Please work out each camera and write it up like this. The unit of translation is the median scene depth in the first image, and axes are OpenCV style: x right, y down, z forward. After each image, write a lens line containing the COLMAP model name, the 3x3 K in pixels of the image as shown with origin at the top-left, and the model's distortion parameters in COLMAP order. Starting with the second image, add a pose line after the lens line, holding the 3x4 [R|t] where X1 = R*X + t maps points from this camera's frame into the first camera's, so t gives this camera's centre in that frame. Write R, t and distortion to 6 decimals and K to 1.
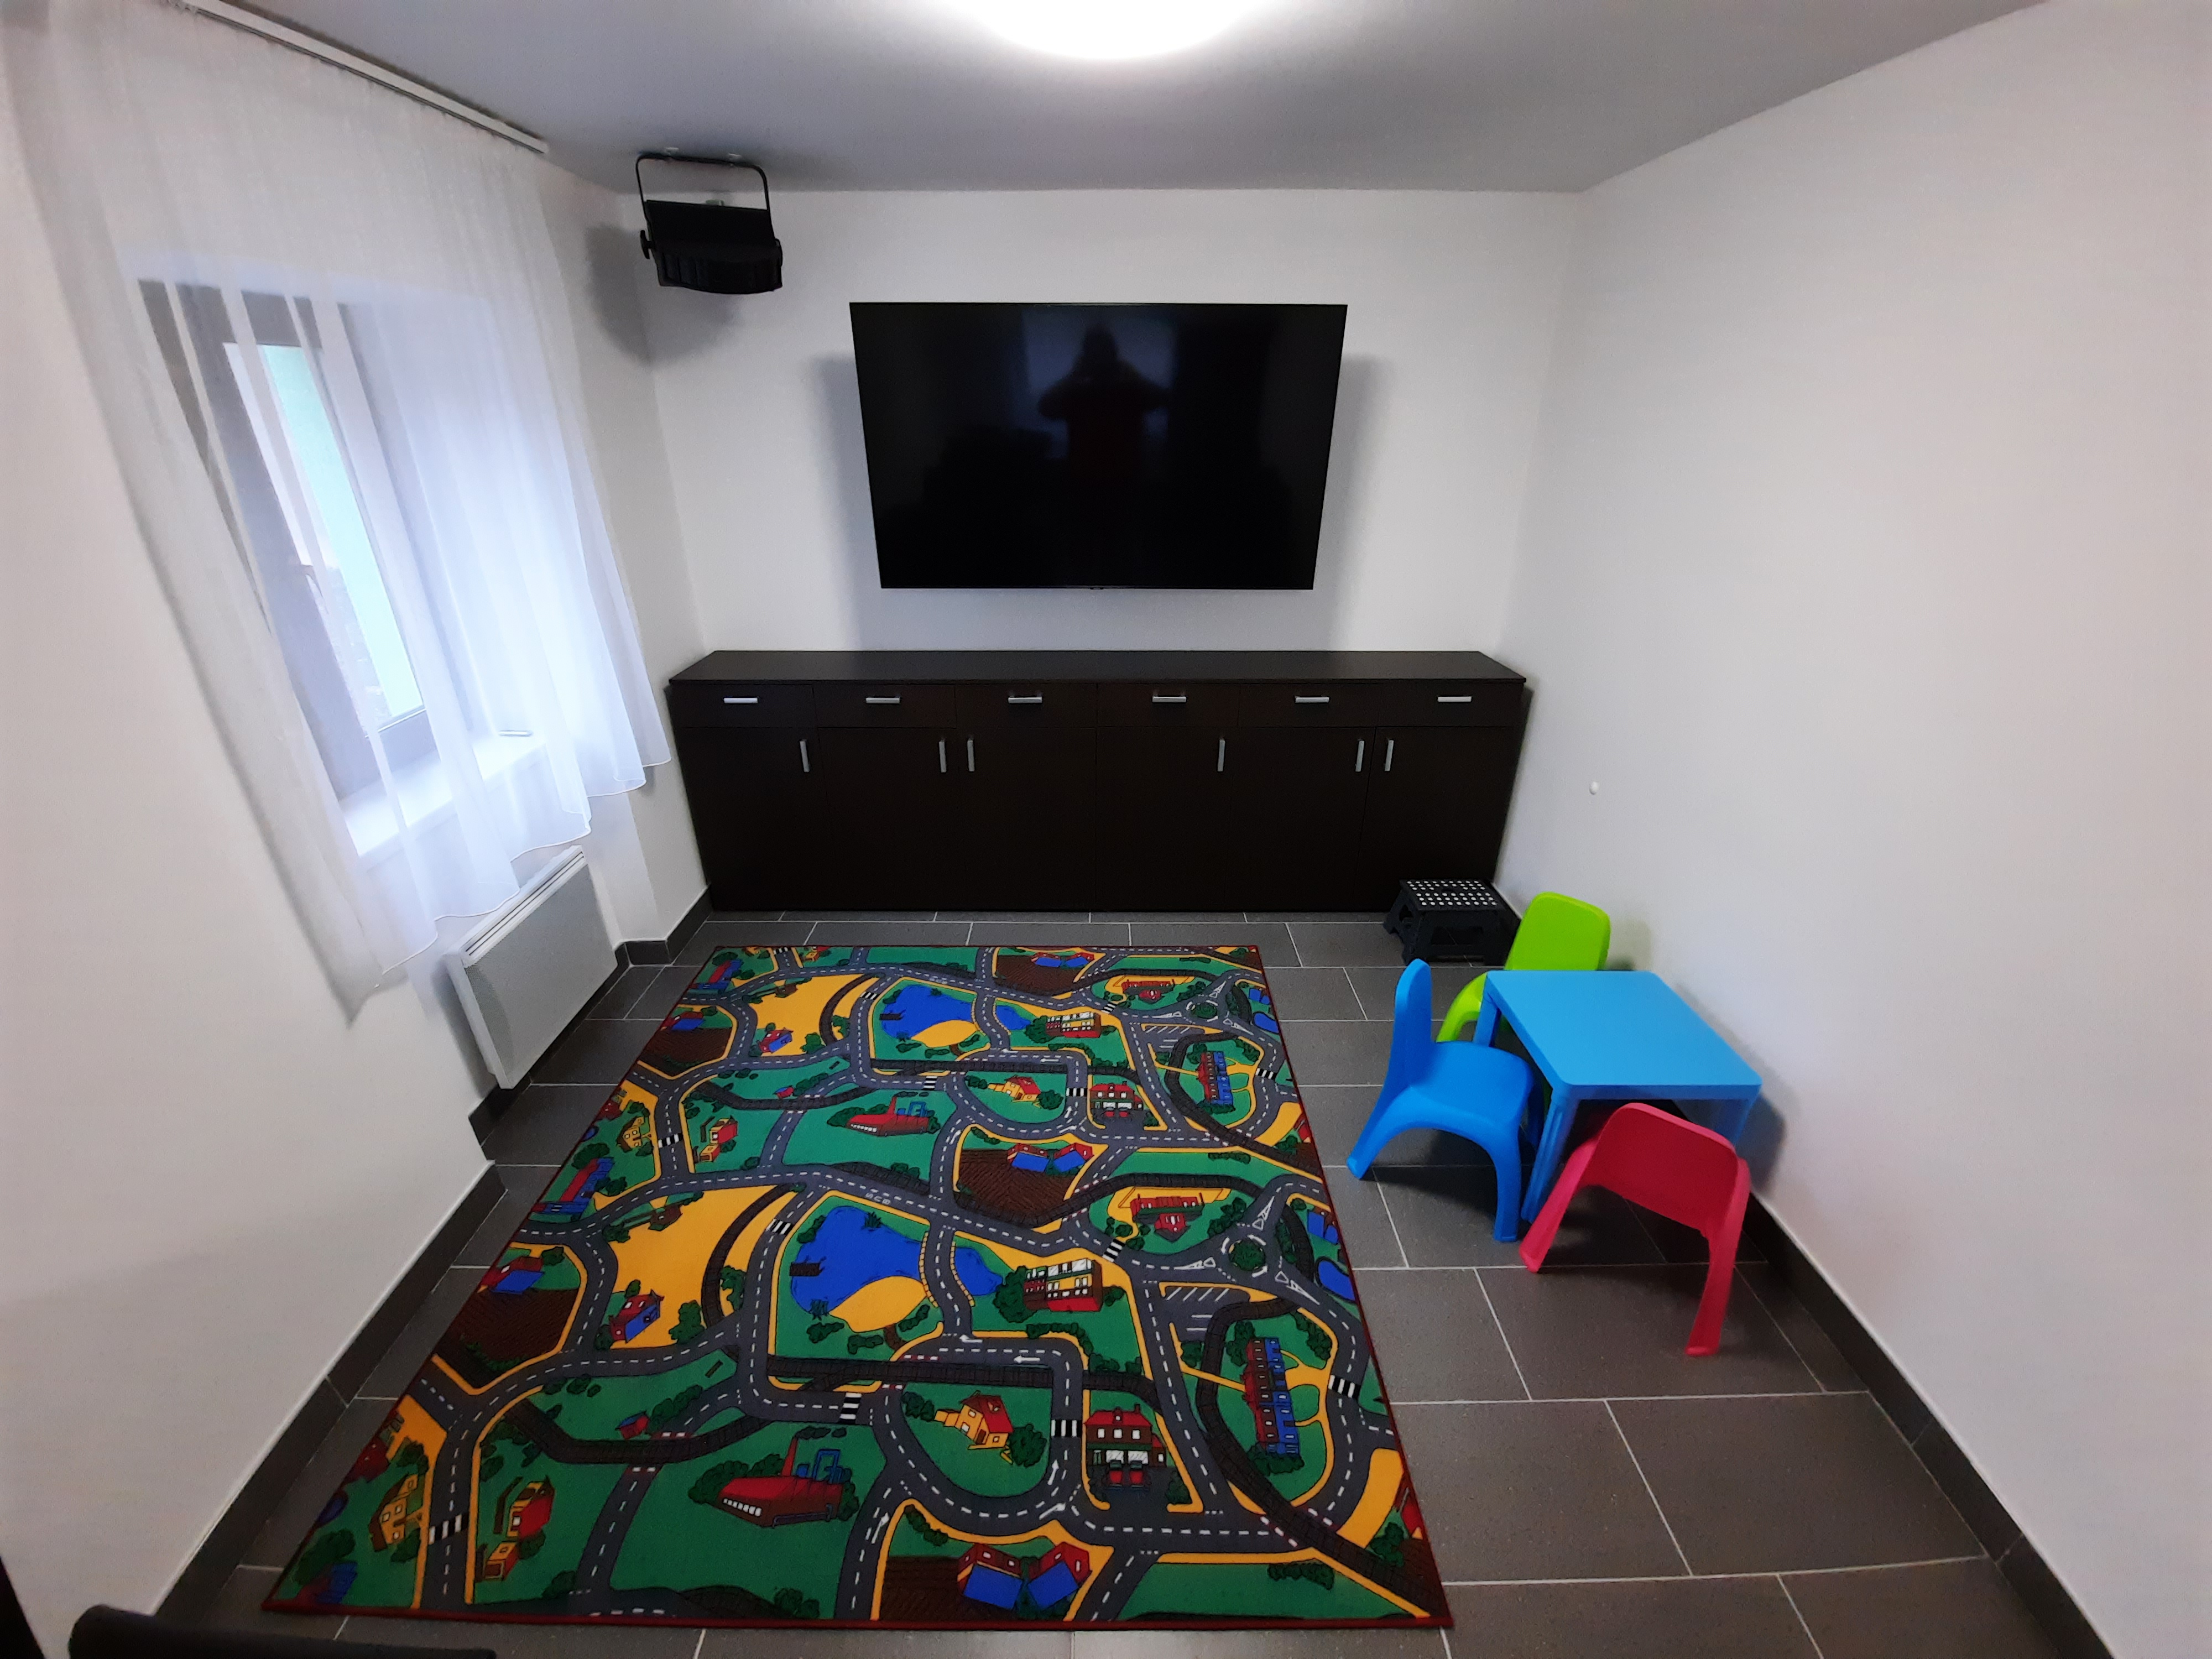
lens RADIAL K [[888.7, 0, 1106.0], [0, 888.7, 829.5], [0, 0, 1]] dist [-0.000265, 0.000063]
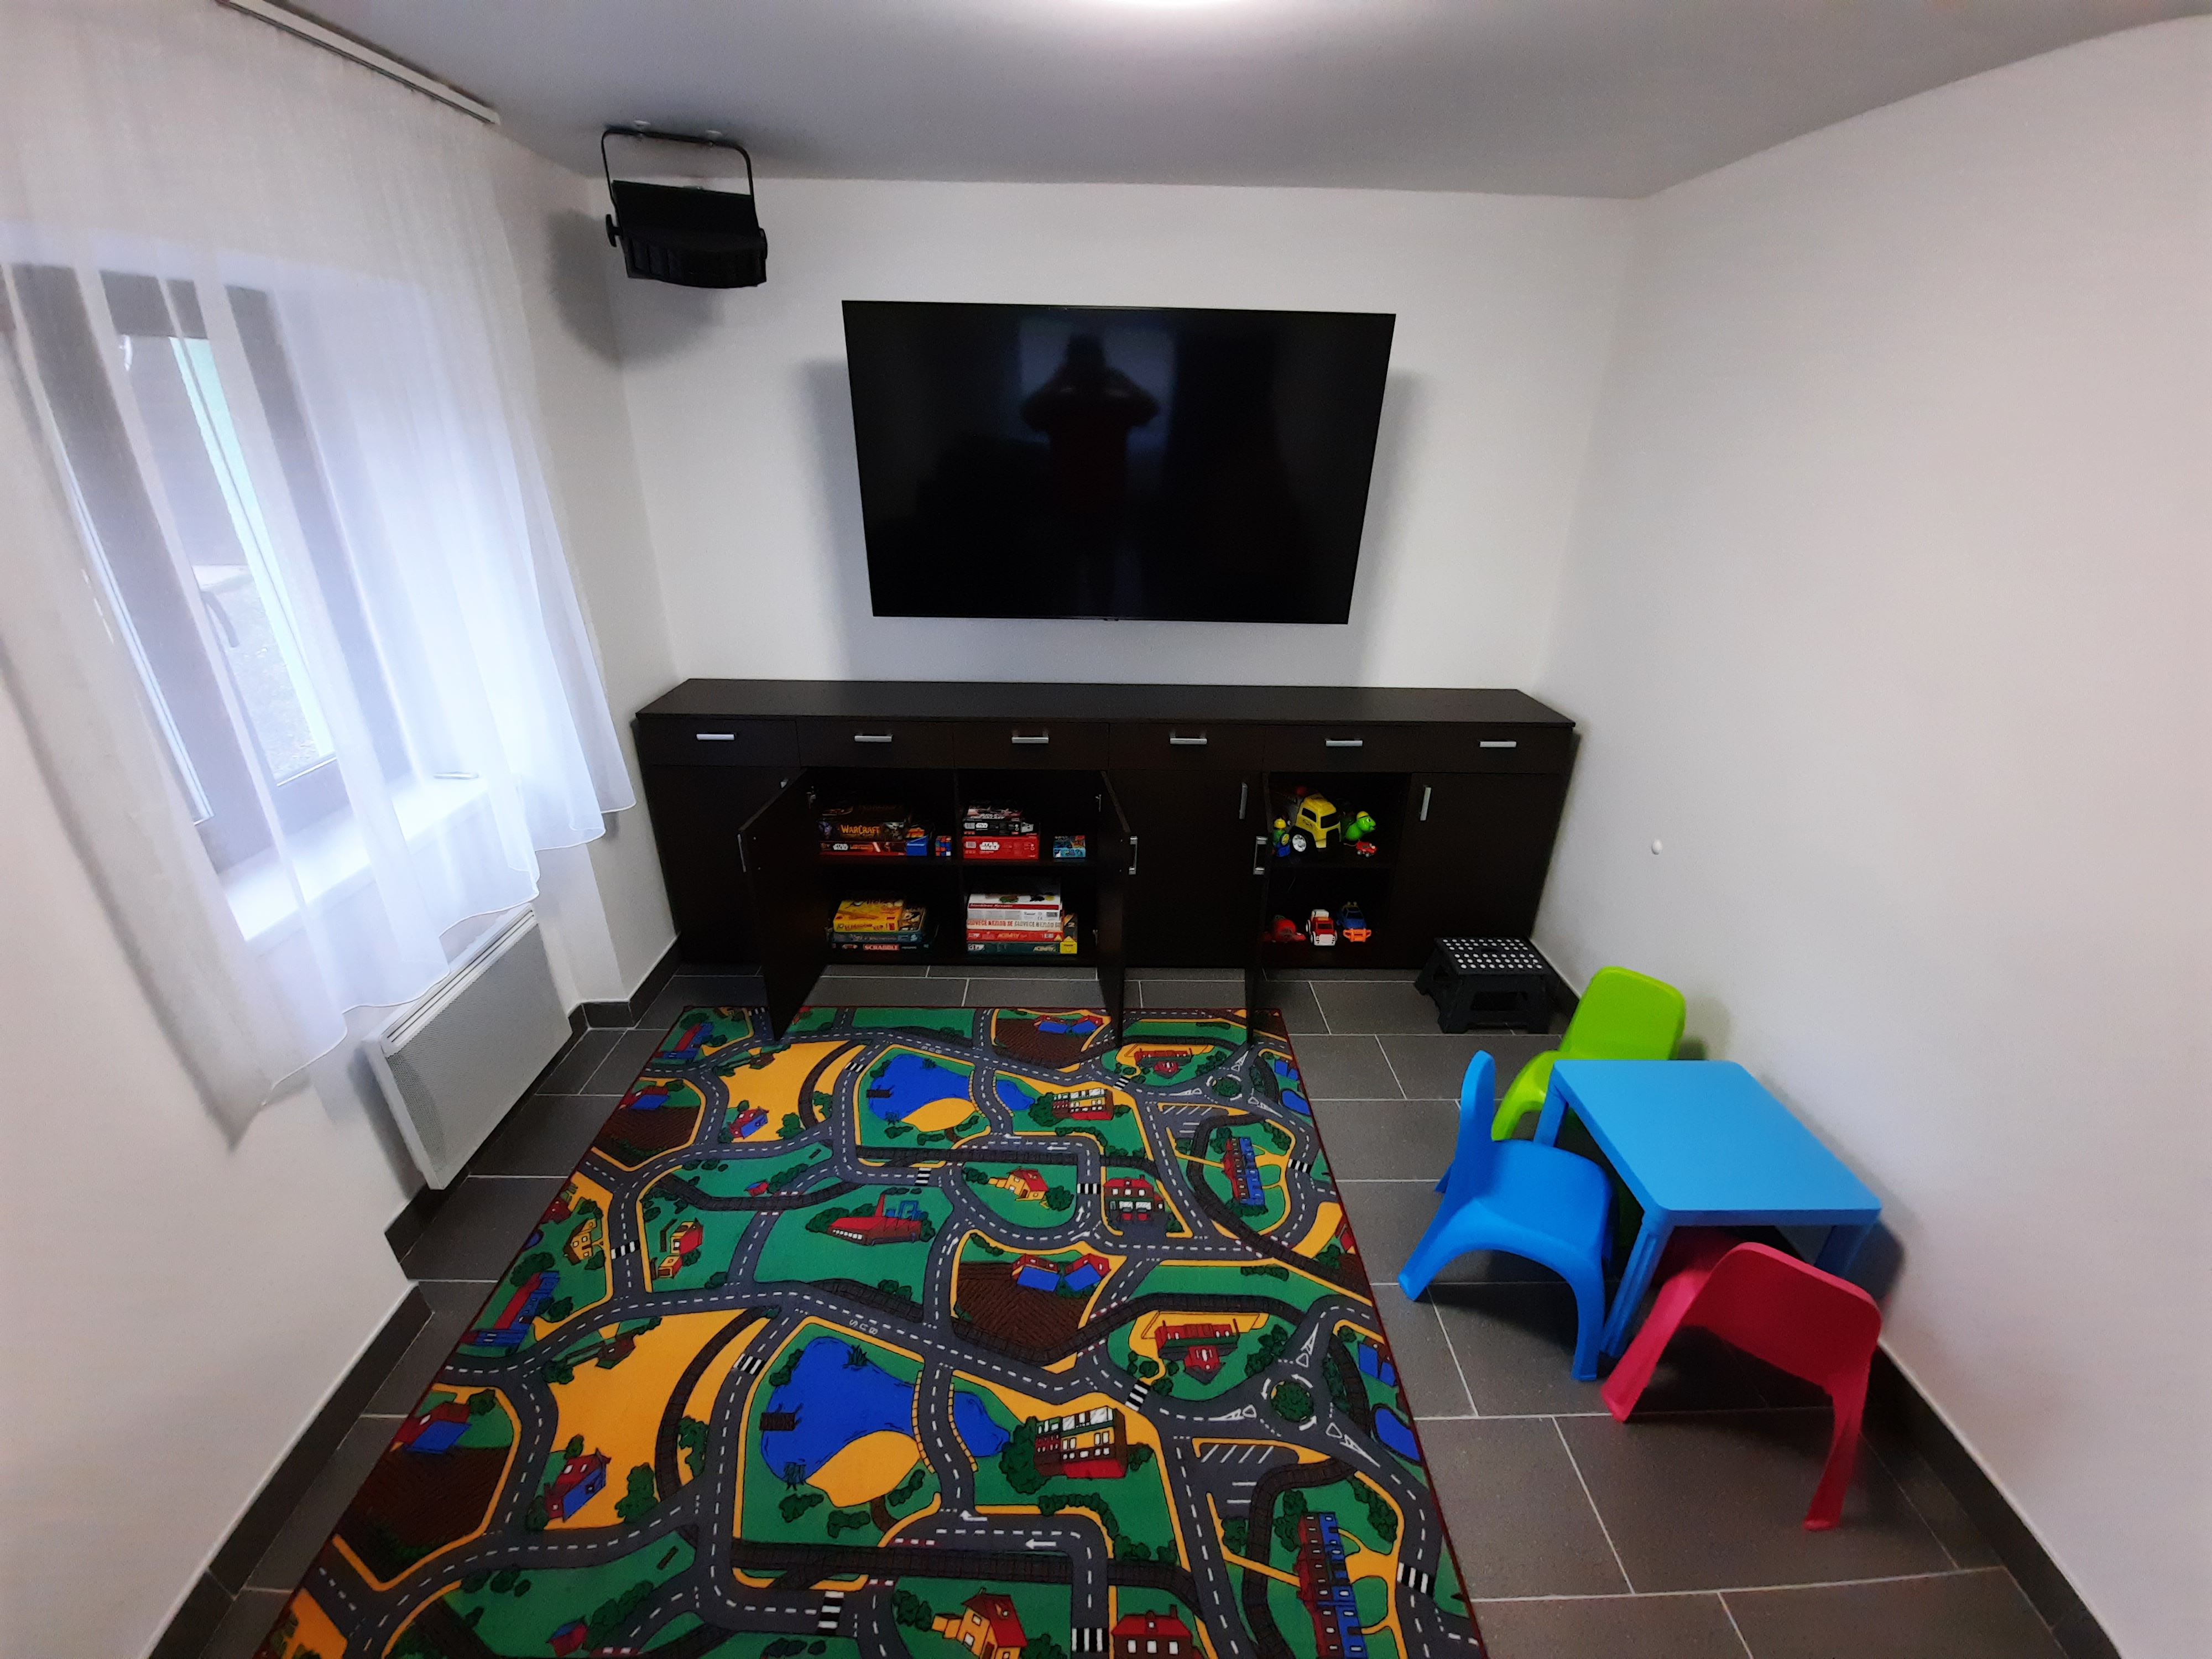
lens RADIAL K [[880.9, 0, 1106.0], [0, 880.9, 829.5], [0, 0, 1]] dist [0.000956, -0.006251]
pose [[0.999766, 0.008934, 0.019689, -0.040386], [-0.008795, 0.999936, -0.007086, -0.064044], [-0.019751, 0.006912, 0.999781, 0.129310]]
